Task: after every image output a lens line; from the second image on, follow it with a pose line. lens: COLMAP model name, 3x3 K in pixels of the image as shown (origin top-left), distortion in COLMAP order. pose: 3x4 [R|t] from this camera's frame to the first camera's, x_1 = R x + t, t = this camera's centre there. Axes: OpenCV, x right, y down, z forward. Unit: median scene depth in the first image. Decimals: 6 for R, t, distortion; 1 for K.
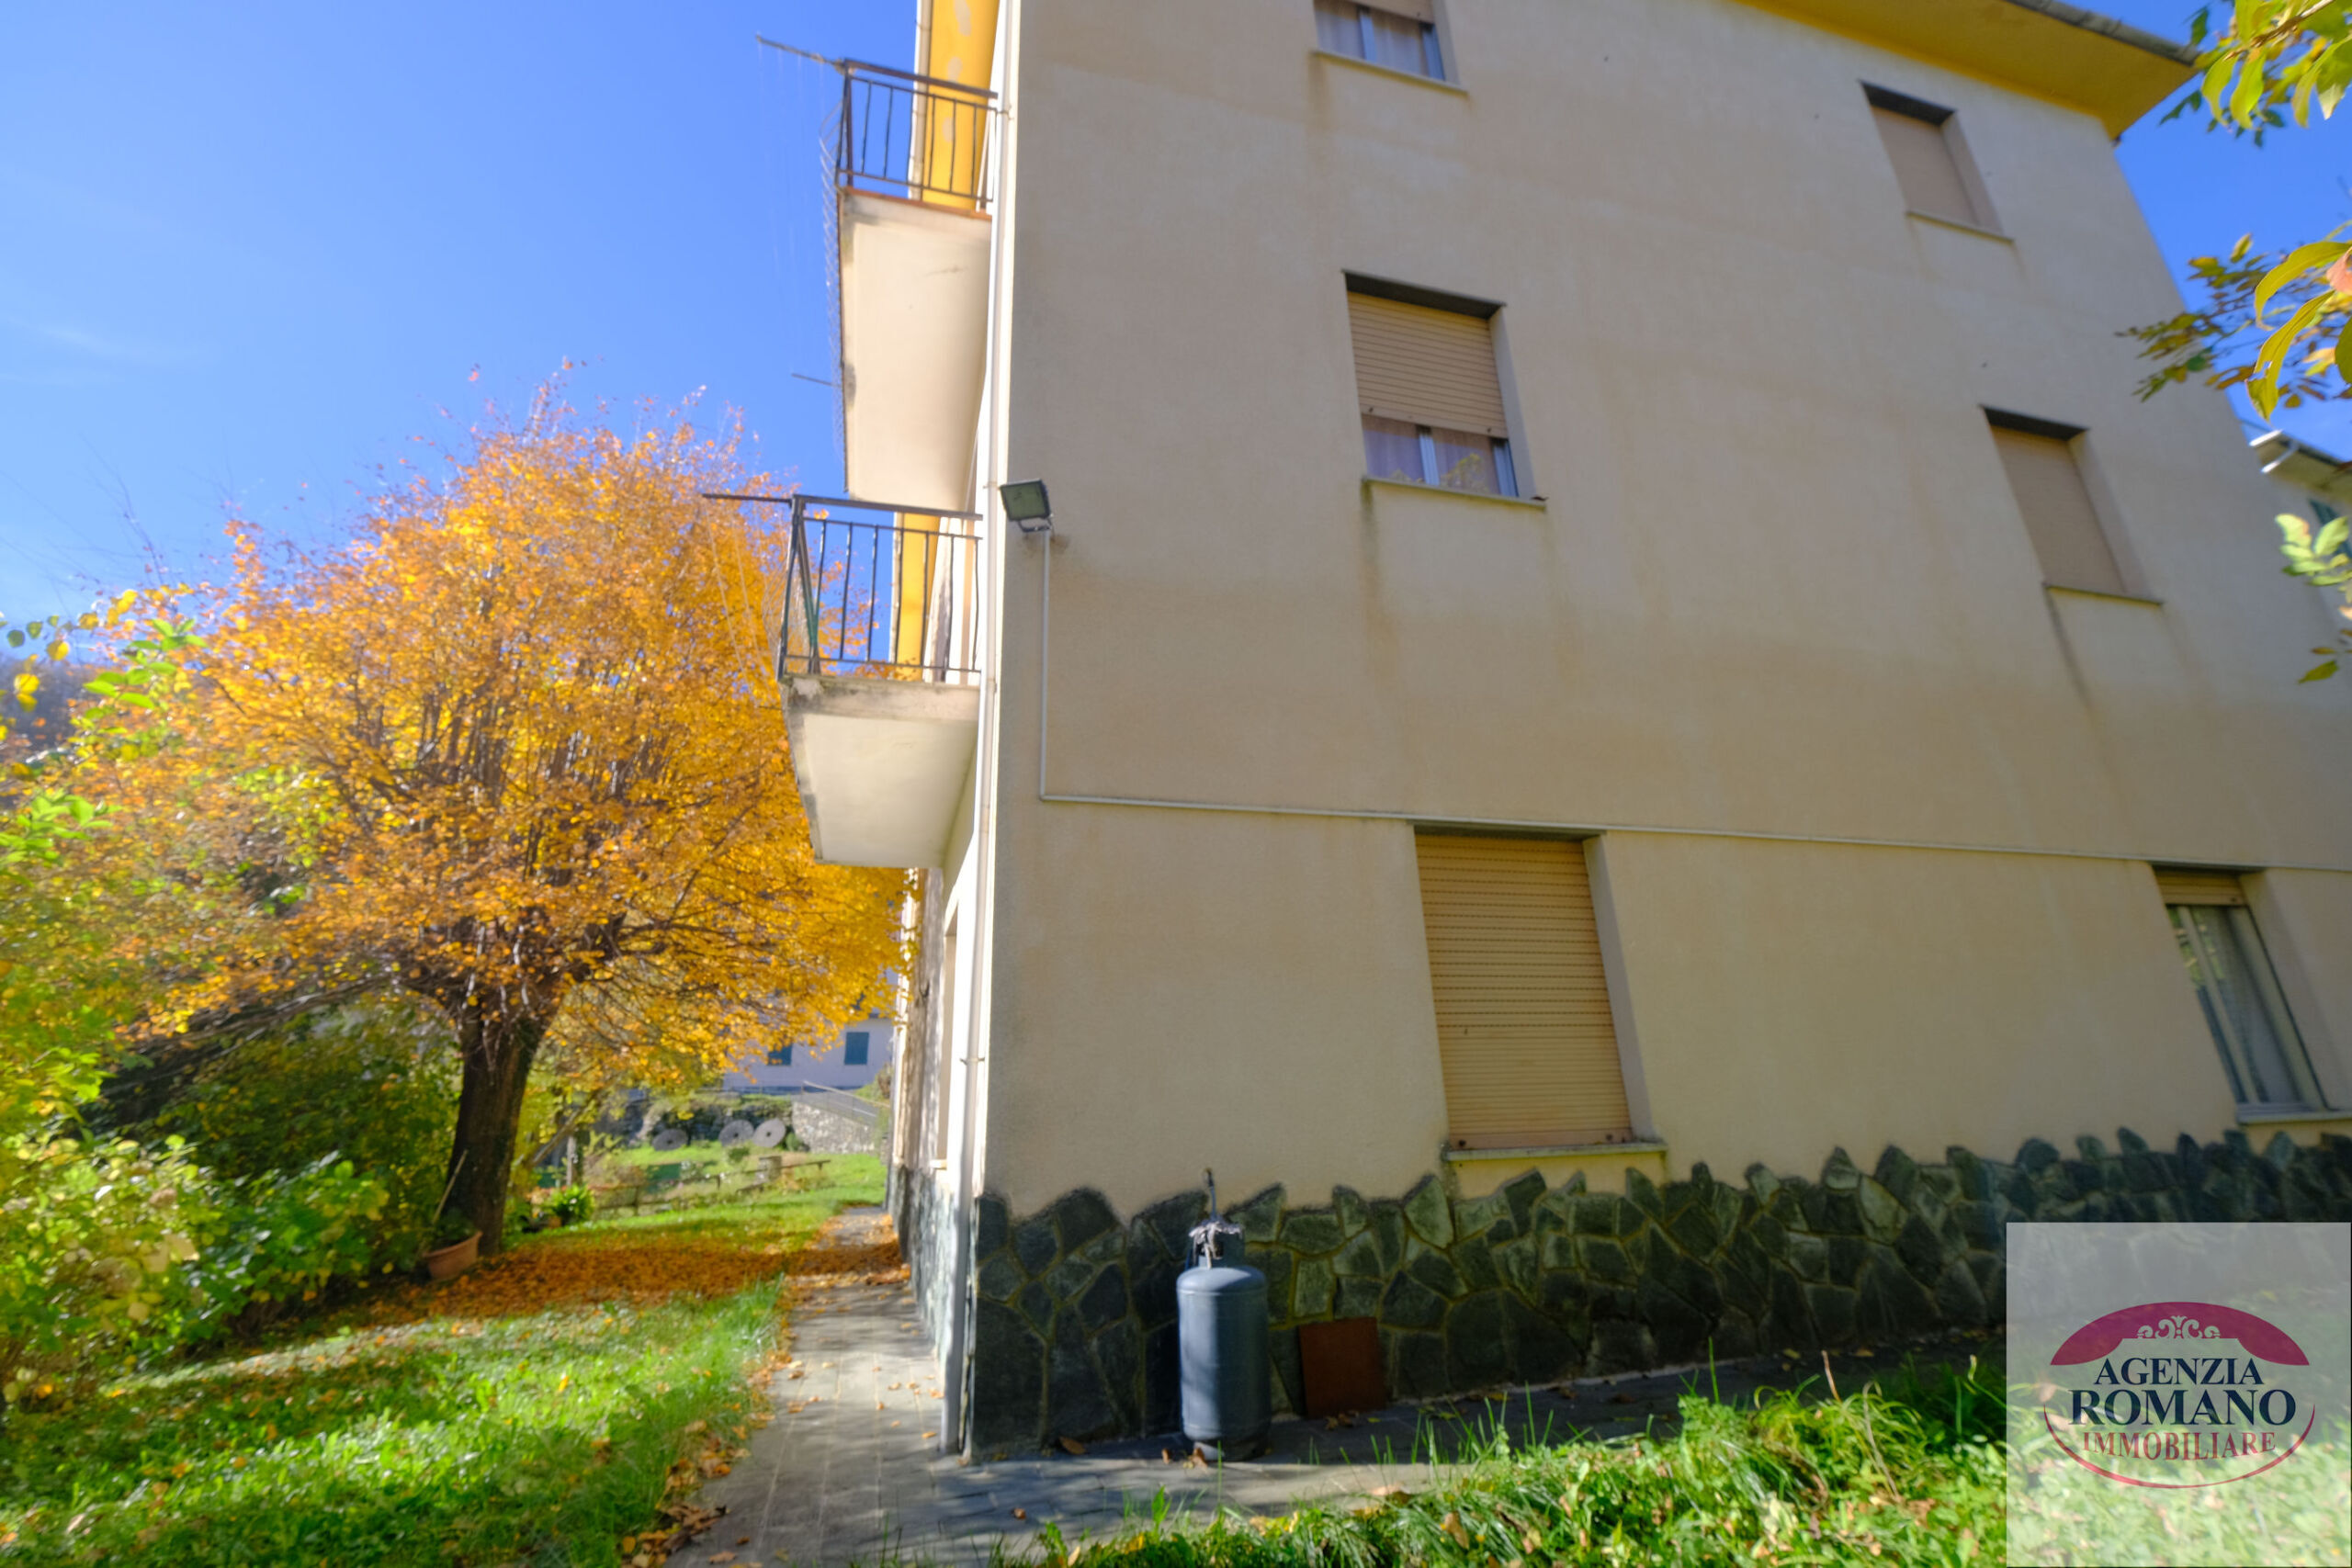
lens RADIAL K [[1035.9, 0, 1164.9], [0, 1035.9, 785.4], [0, 0, 1]] dist [-0.003116, -0.000459]
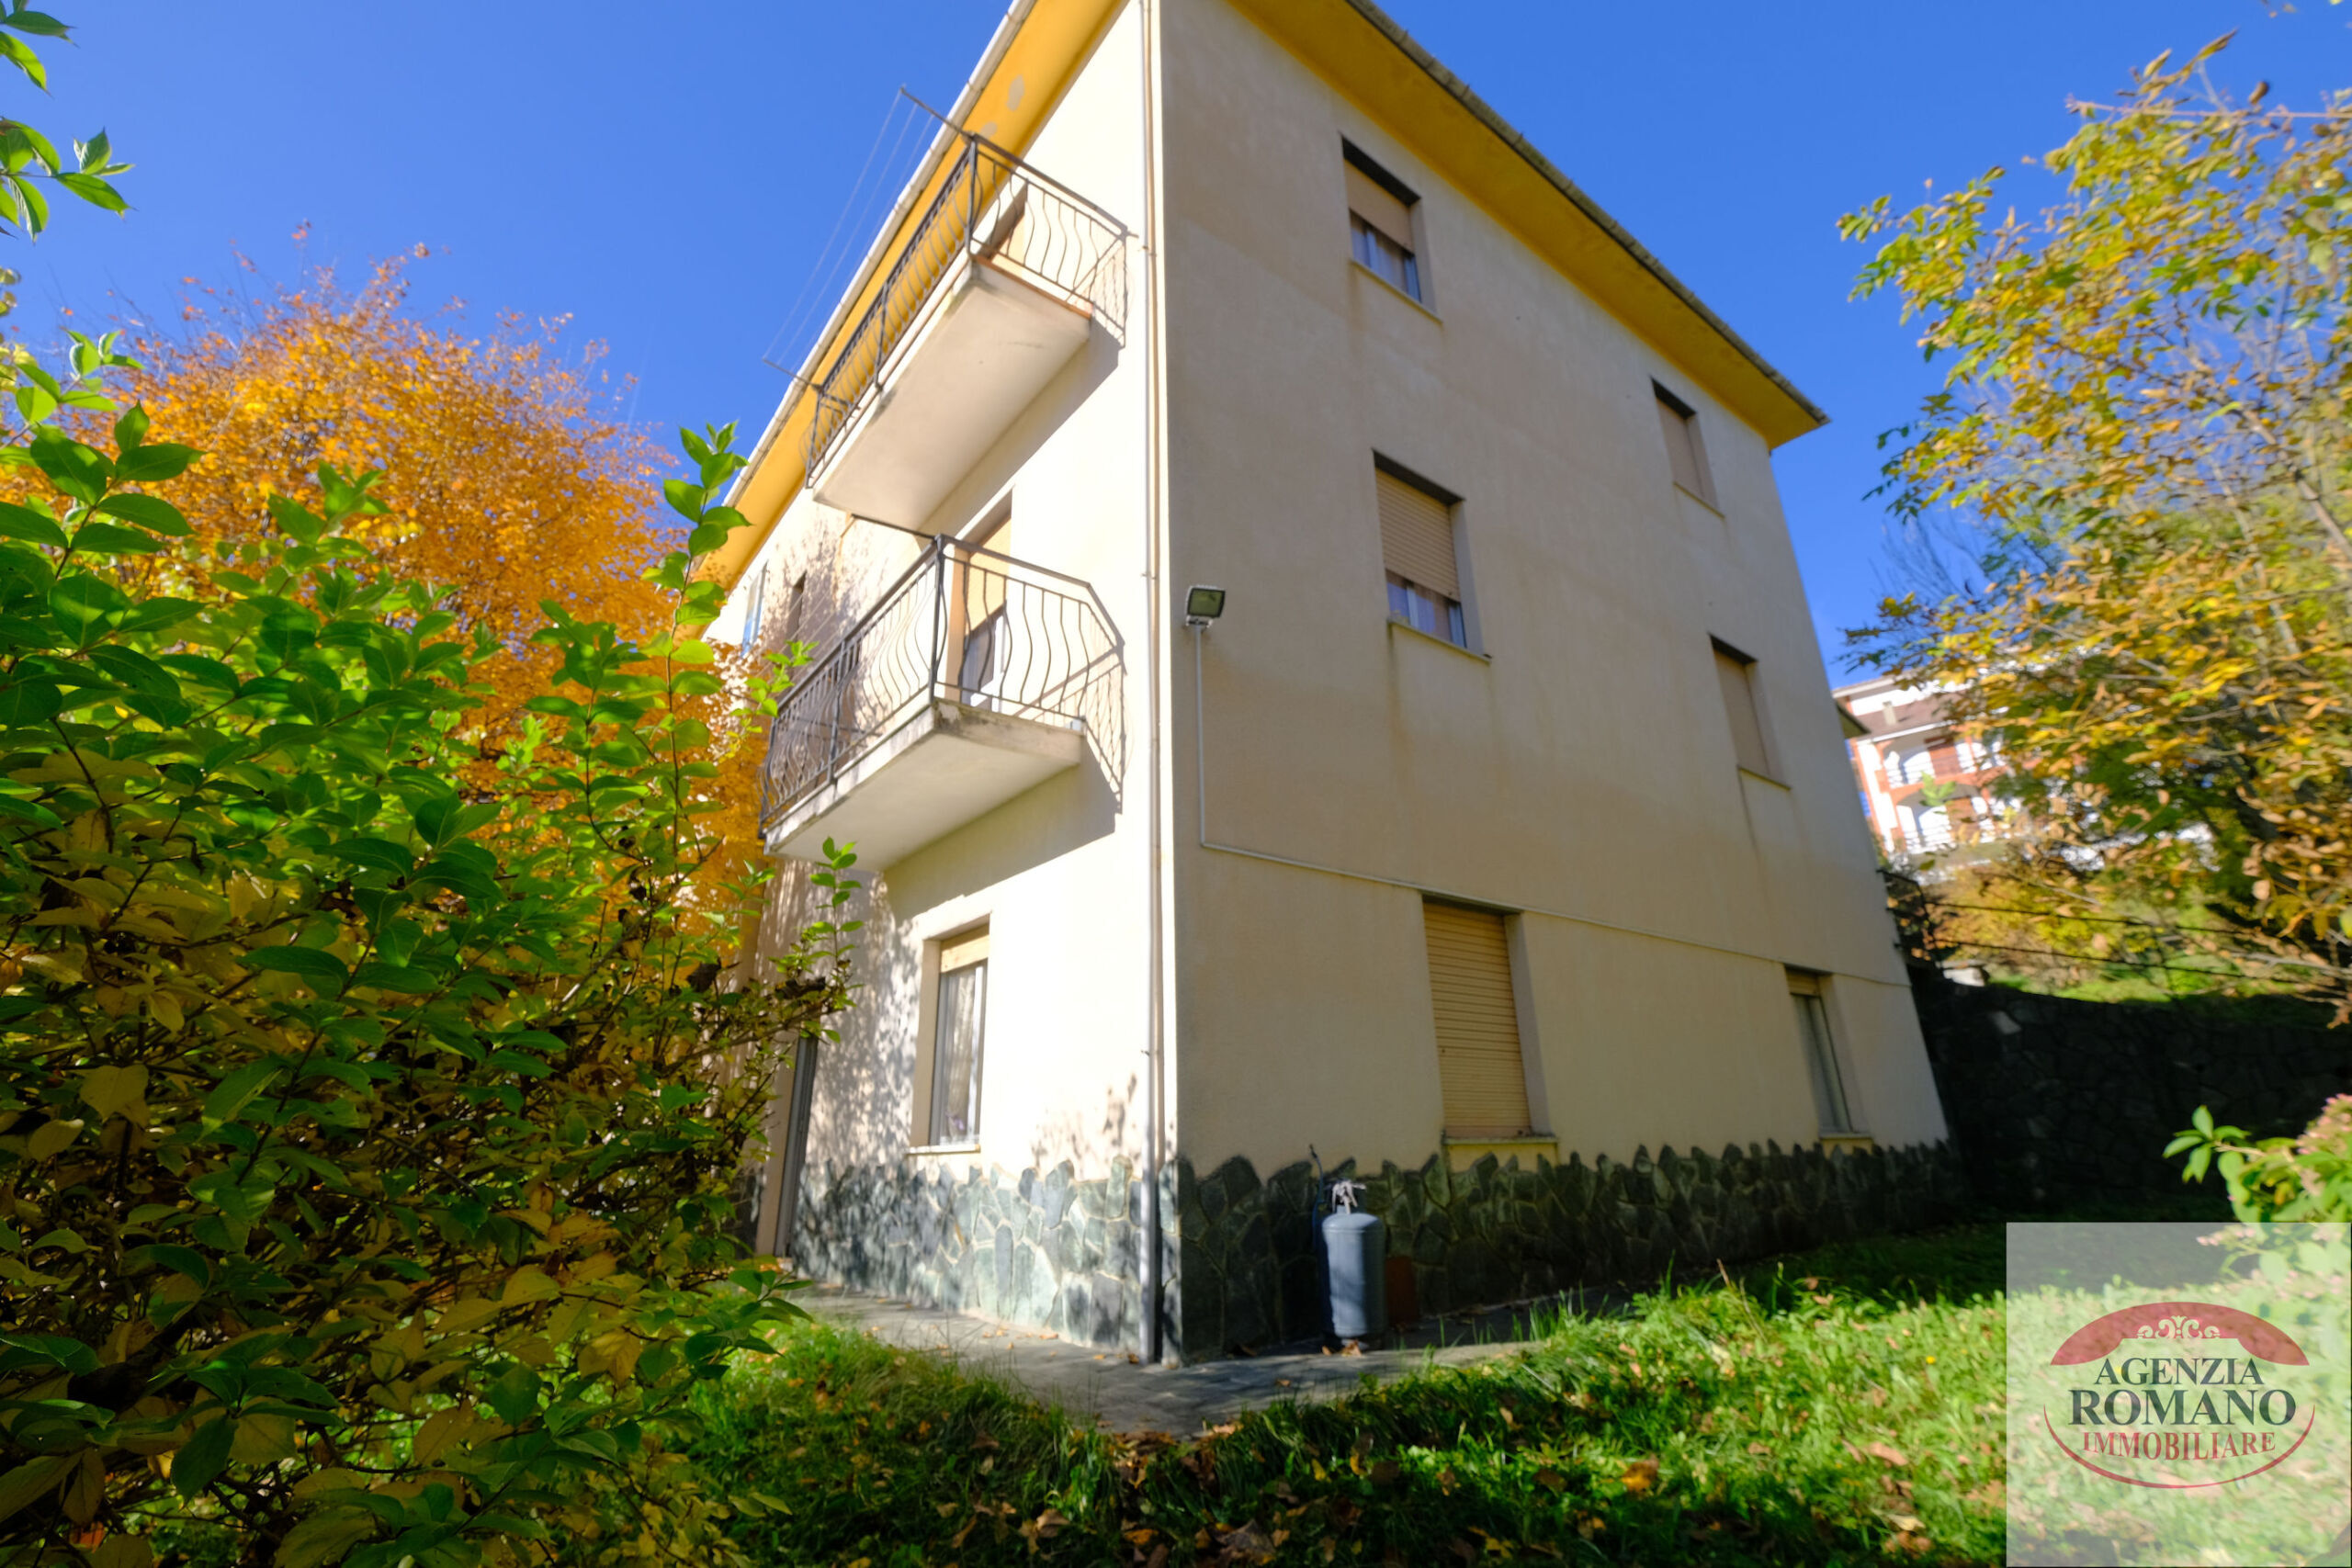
lens RADIAL K [[1035.9, 0, 1192.2], [0, 1035.9, 777.6], [0, 0, 1]] dist [-0.003116, -0.000459]
pose [[0.928837, 0.143972, 0.341370, -0.520198], [-0.135825, 0.989580, -0.047783, -0.006387], [-0.344693, -0.001984, 0.938713, -0.153624]]
